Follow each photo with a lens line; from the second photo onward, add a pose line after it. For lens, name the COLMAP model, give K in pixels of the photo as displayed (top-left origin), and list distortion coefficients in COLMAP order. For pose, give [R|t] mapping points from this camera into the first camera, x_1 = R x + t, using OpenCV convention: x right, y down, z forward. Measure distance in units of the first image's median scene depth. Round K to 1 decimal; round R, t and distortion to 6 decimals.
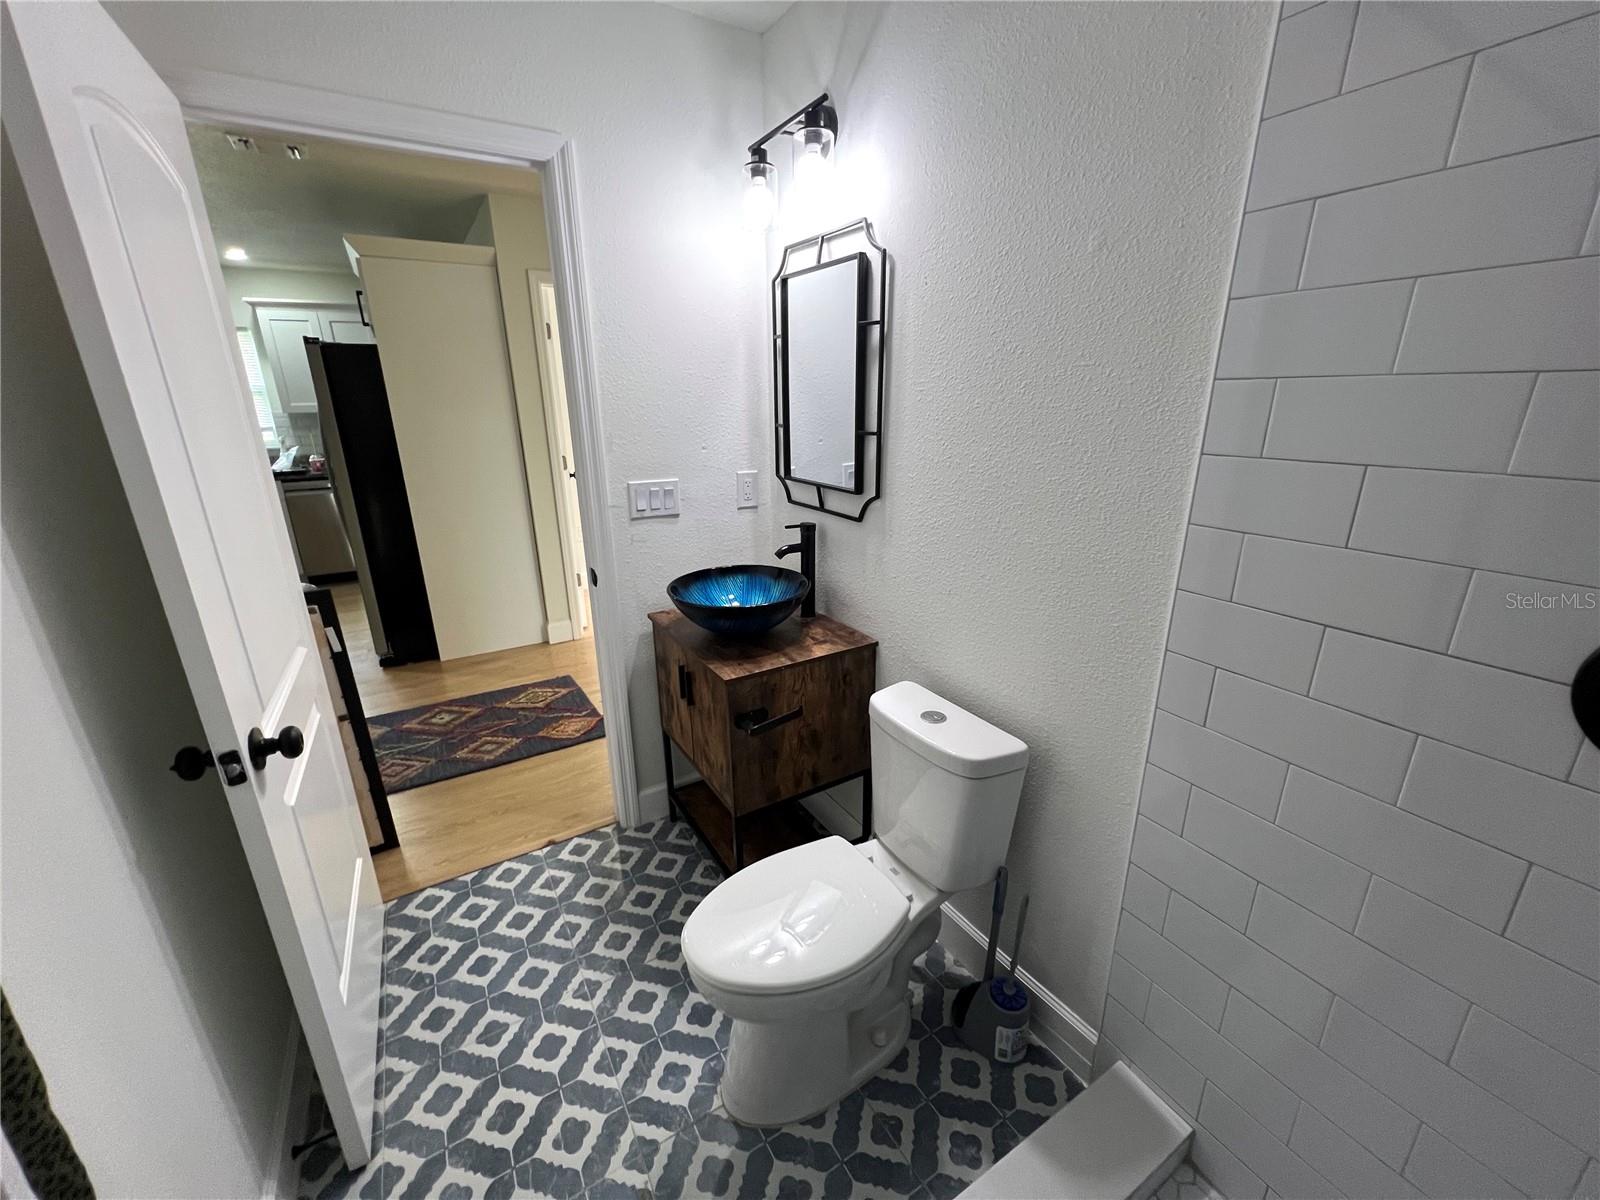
lens RADIAL K [[642.7, 0, 804.0], [0, 642.7, 599.1], [0, 0, 1]] dist [-0.002452, 0.000819]
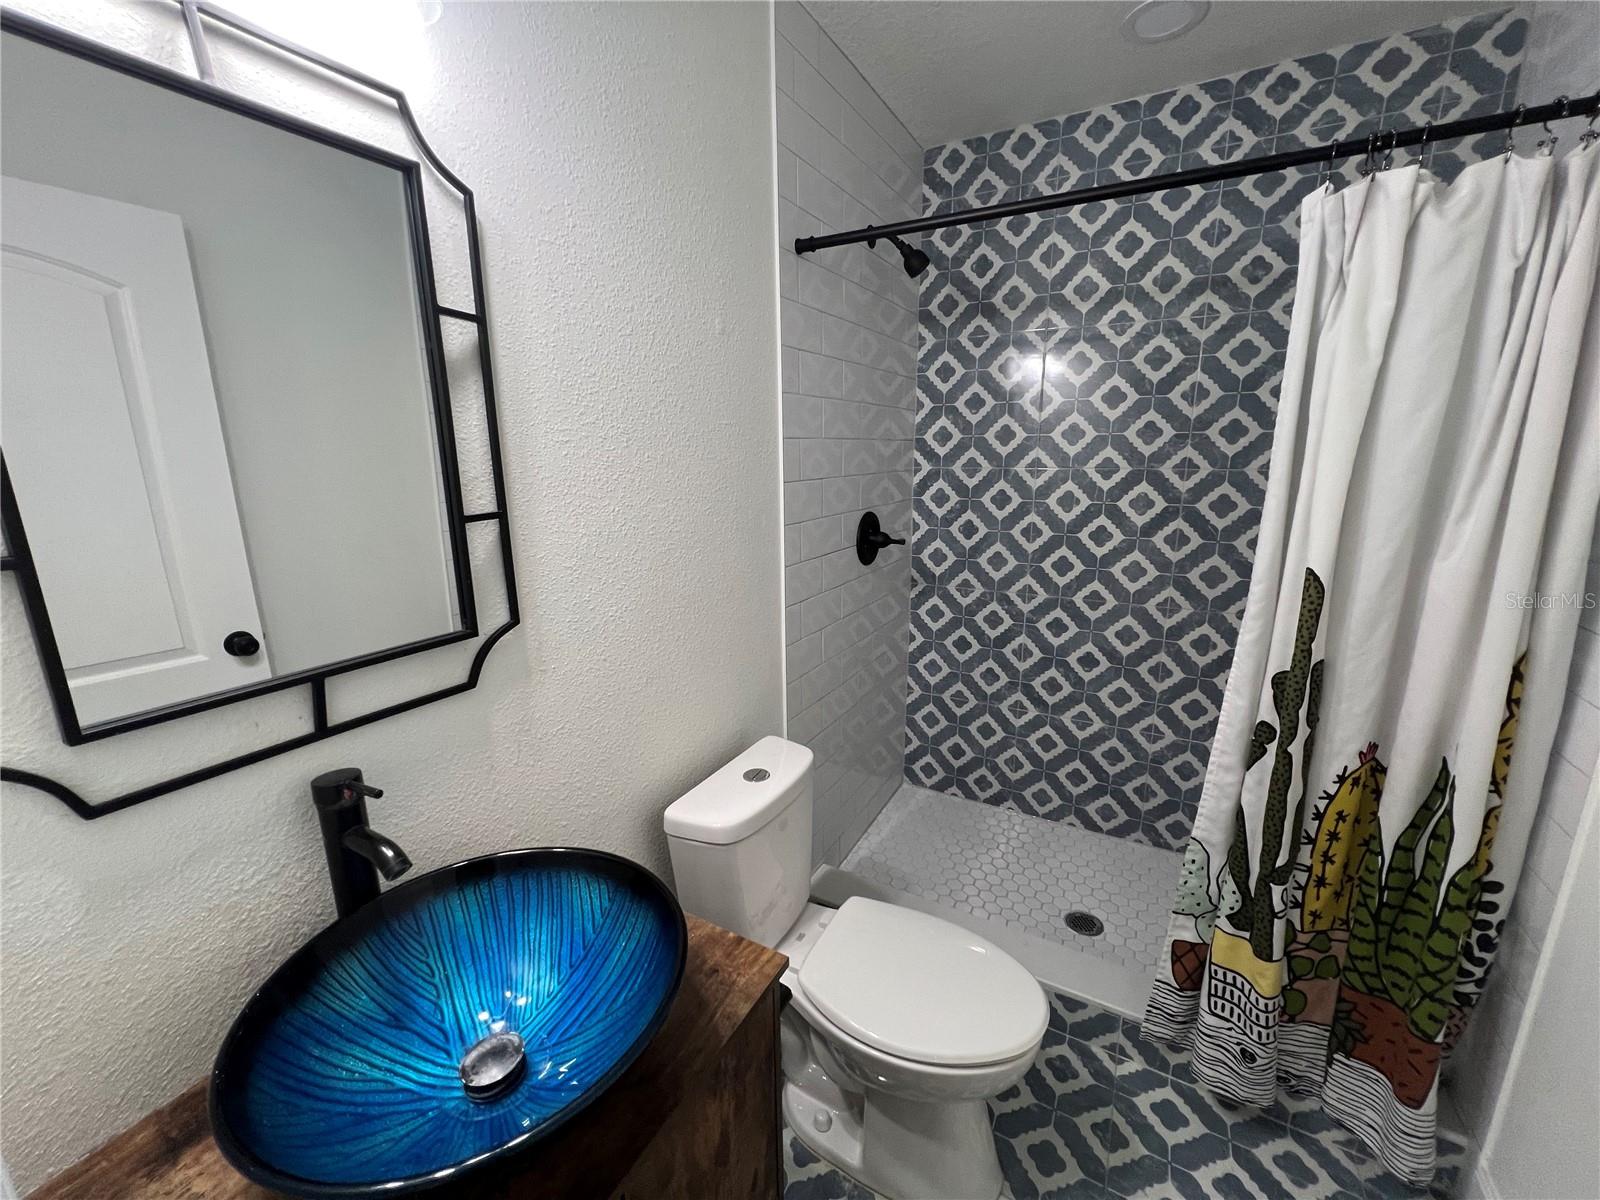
lens RADIAL K [[642.7, 0, 800.7], [0, 642.7, 597.9], [0, 0, 1]] dist [-0.002452, 0.000819]
pose [[-0.492859, -0.183652, 0.850507, -0.469287], [0.275933, 0.894029, 0.352950, -0.293577], [-0.825198, 0.408637, -0.389955, 0.954168]]
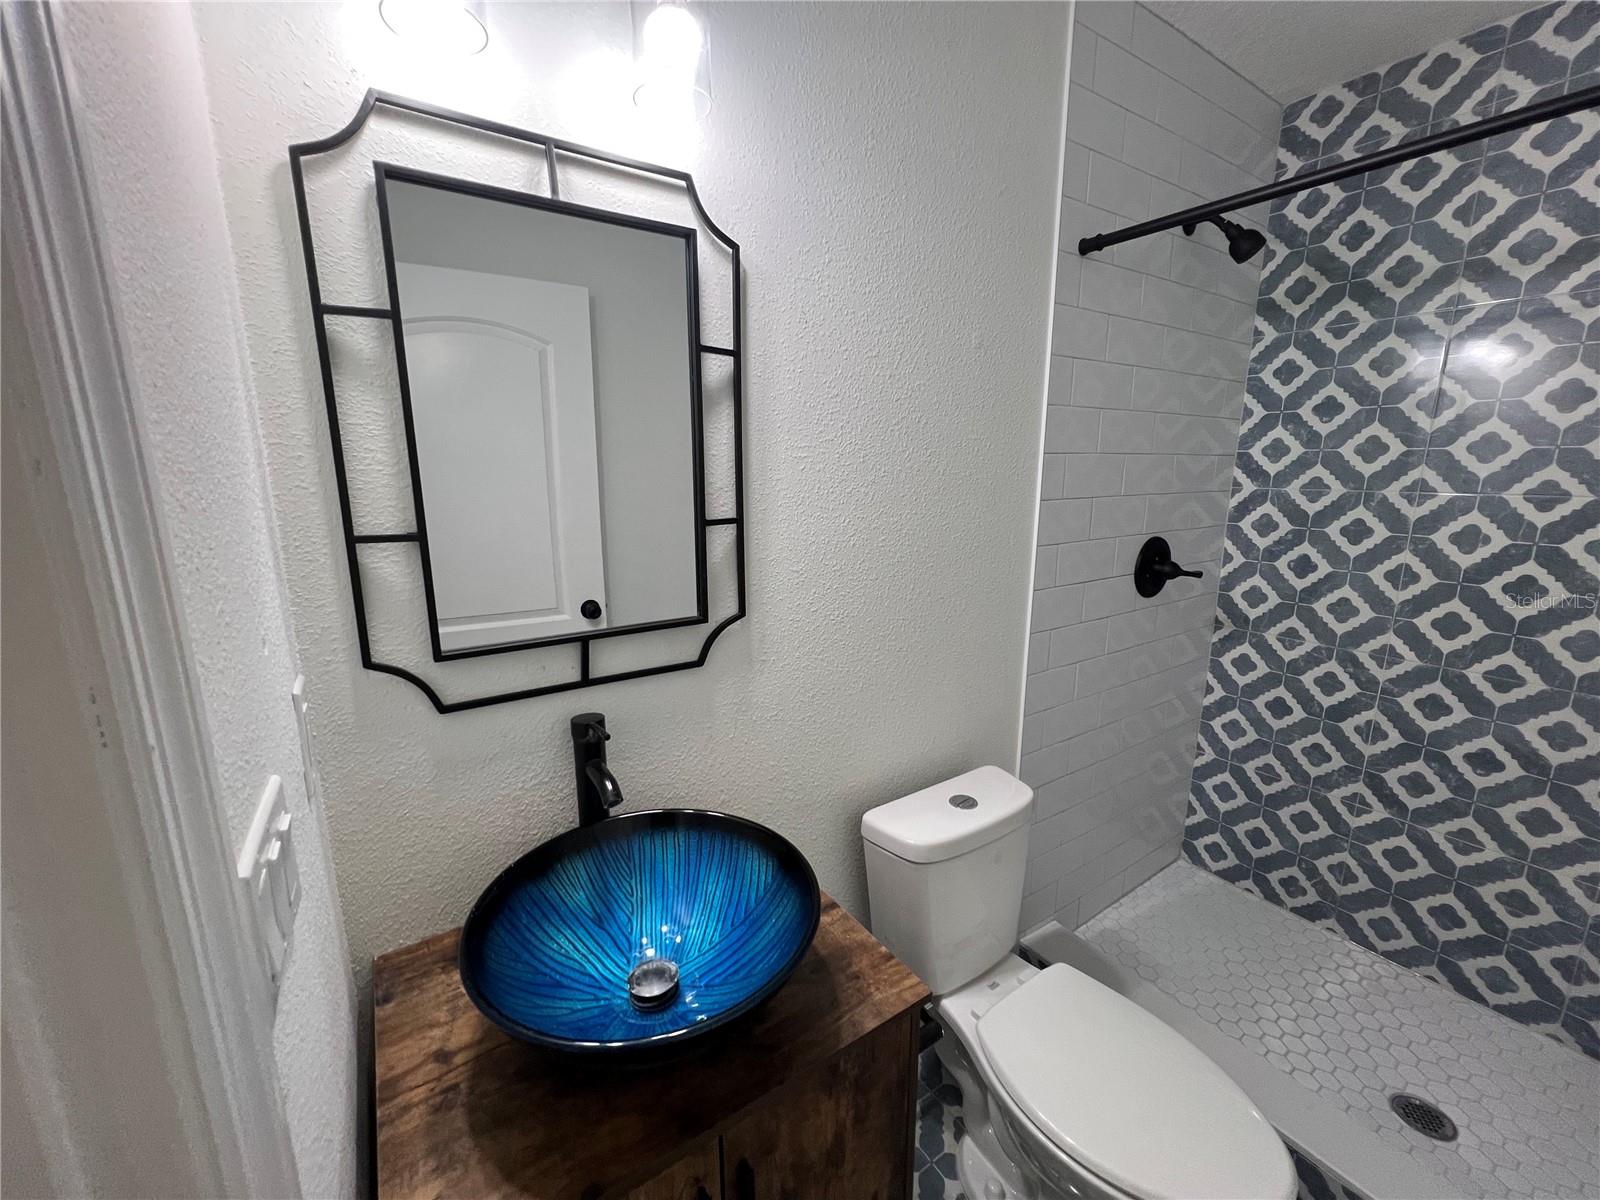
lens RADIAL K [[644.3, 0, 798.9], [0, 644.3, 597.4], [0, 0, 1]] dist [-0.001837, 0.000443]
pose [[-0.044021, -0.196232, 0.979569, -0.500196], [0.303377, 0.931591, 0.200254, -0.273511], [-0.951853, 0.305994, 0.018523, 0.881103]]
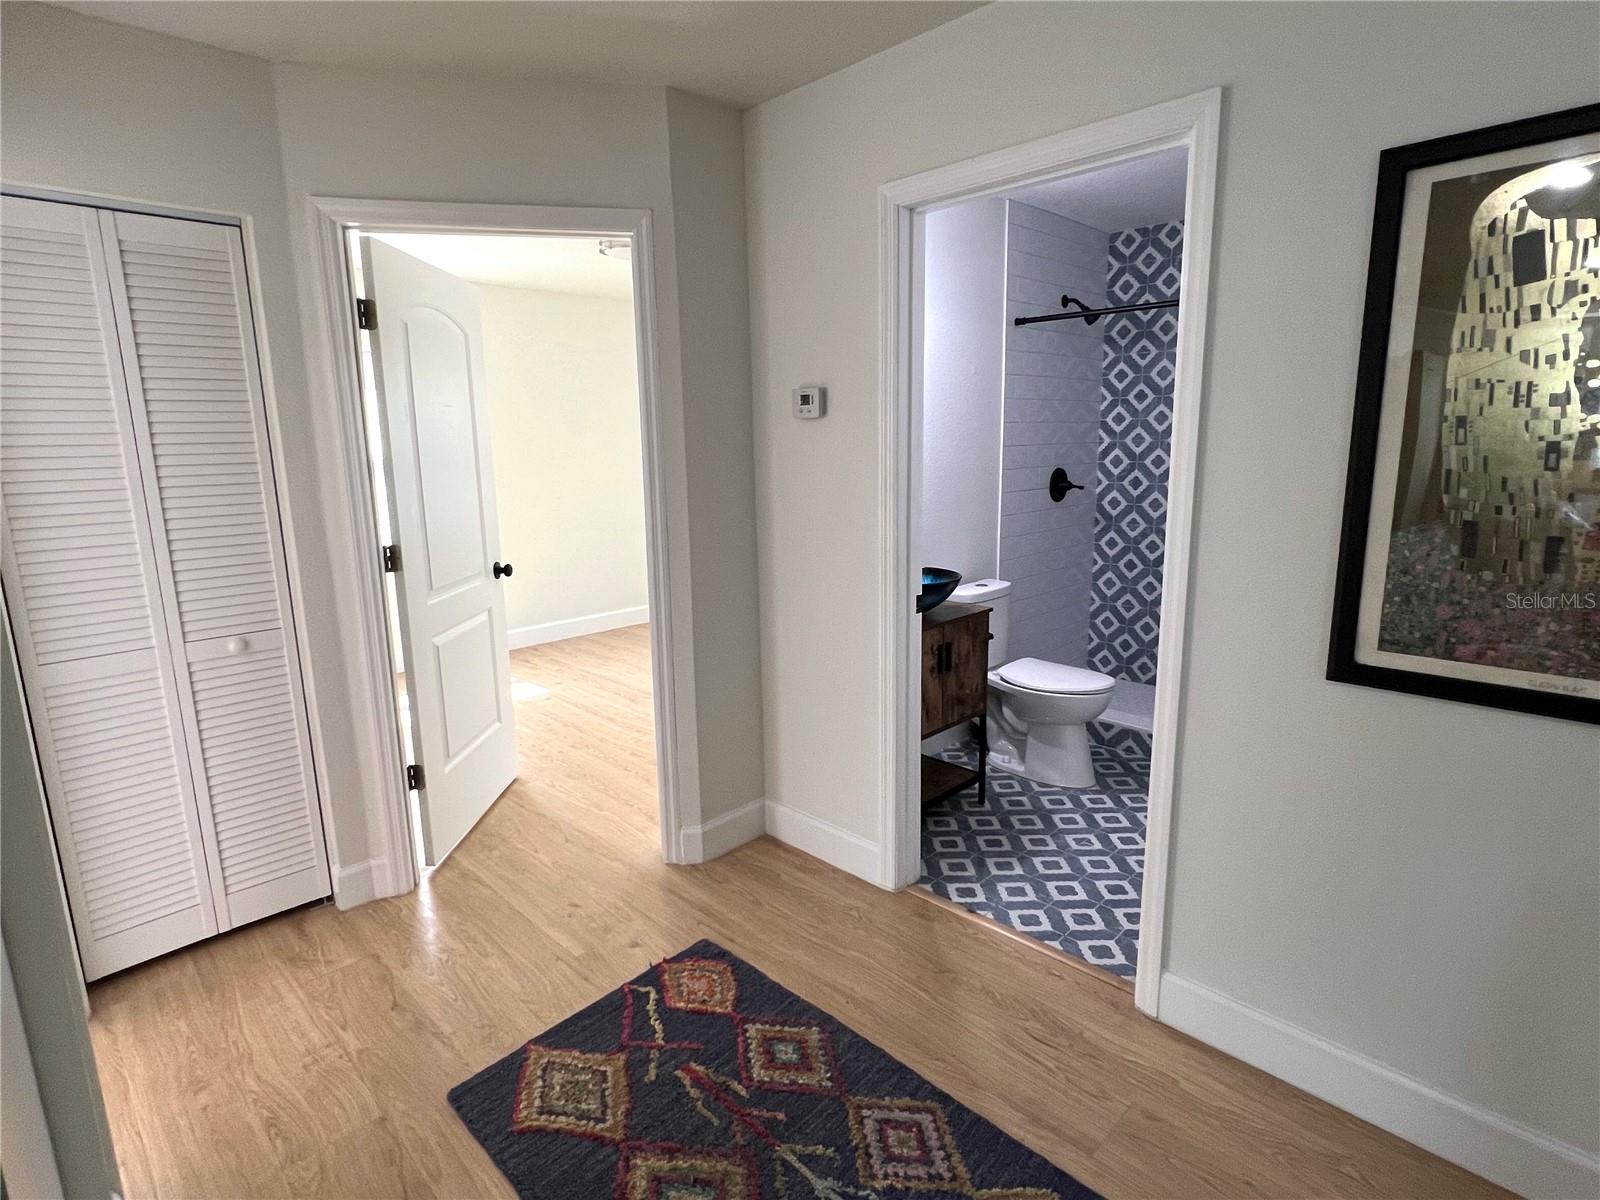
lens RADIAL K [[826.5, 0, 798.9], [0, 826.5, 595.3], [0, 0, 1]] dist [-0.002338, -0.000308]
pose [[-0.233386, -0.170245, 0.957365, -1.657415], [0.312863, 0.919054, 0.239702, -0.450896], [-0.920678, 0.355467, -0.161231, 1.528339]]
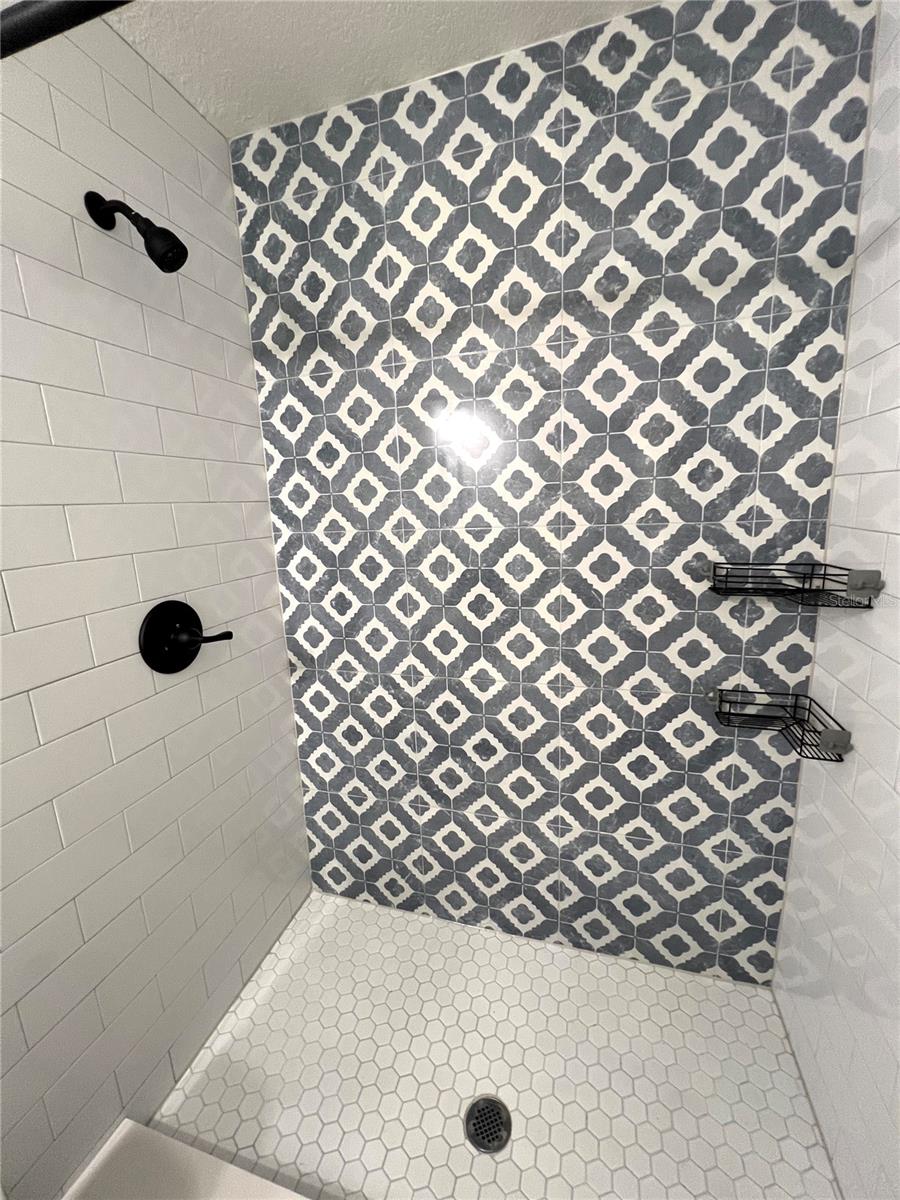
lens RADIAL K [[483.2, 0, 451.1], [0, 483.2, 599.1], [0, 0, 1]] dist [-0.001837, 0.000443]
pose [[-0.671384, -0.111147, 0.732728, -0.230328], [0.269535, 0.884364, 0.381118, -0.132778], [-0.690358, 0.453372, -0.563790, 0.432476]]
